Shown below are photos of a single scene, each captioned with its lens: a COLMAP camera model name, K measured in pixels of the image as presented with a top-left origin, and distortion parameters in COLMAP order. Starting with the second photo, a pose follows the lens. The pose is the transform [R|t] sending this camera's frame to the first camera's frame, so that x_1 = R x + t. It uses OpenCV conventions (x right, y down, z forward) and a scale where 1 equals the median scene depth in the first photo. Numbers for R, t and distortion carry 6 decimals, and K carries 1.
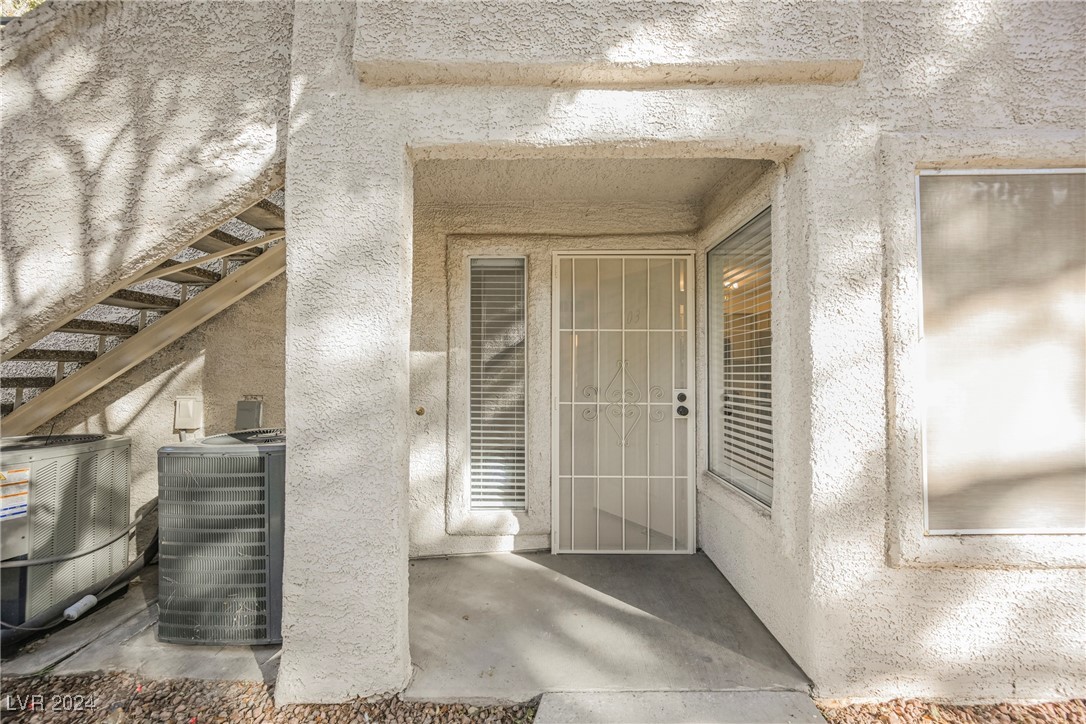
lens RADIAL K [[412.6, 0, 543.0], [0, 412.6, 362.0], [0, 0, 1]] dist [-0.001198, -0.000117]
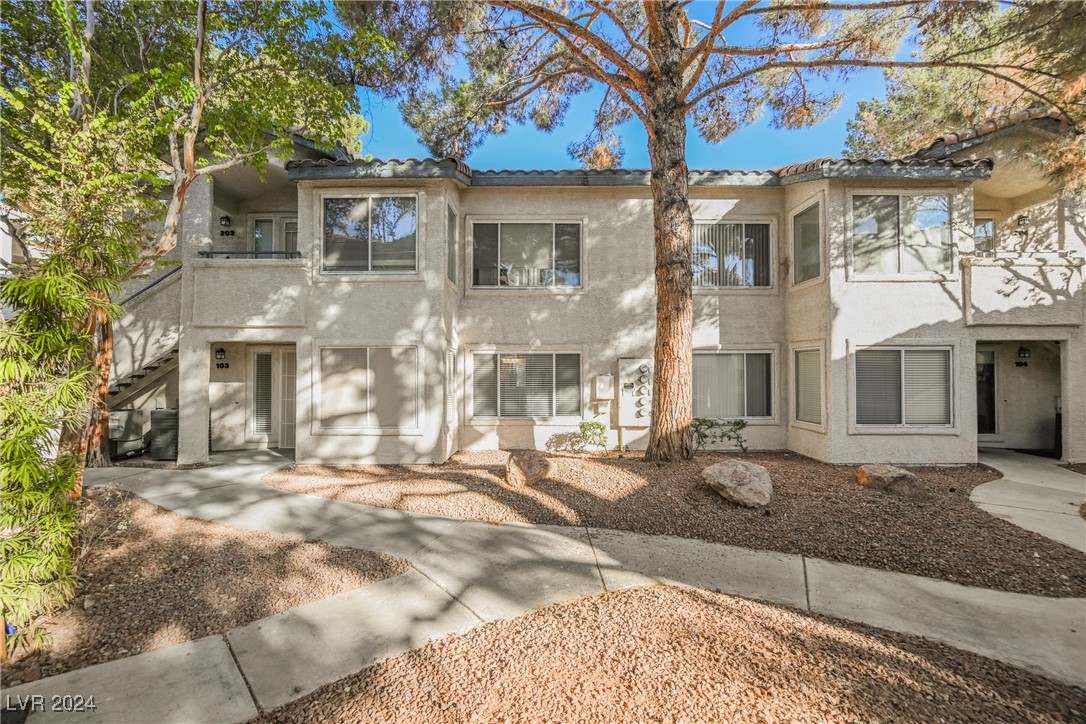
lens RADIAL K [[423.8, 0, 546.4], [0, 423.8, 363.9], [0, 0, 1]] dist [-0.000890, 0.000186]
pose [[0.999998, -0.000985, -0.001837, 3.112210], [0.000994, 0.999987, 0.005027, -0.277570], [0.001832, -0.005028, 0.999986, -3.307532]]
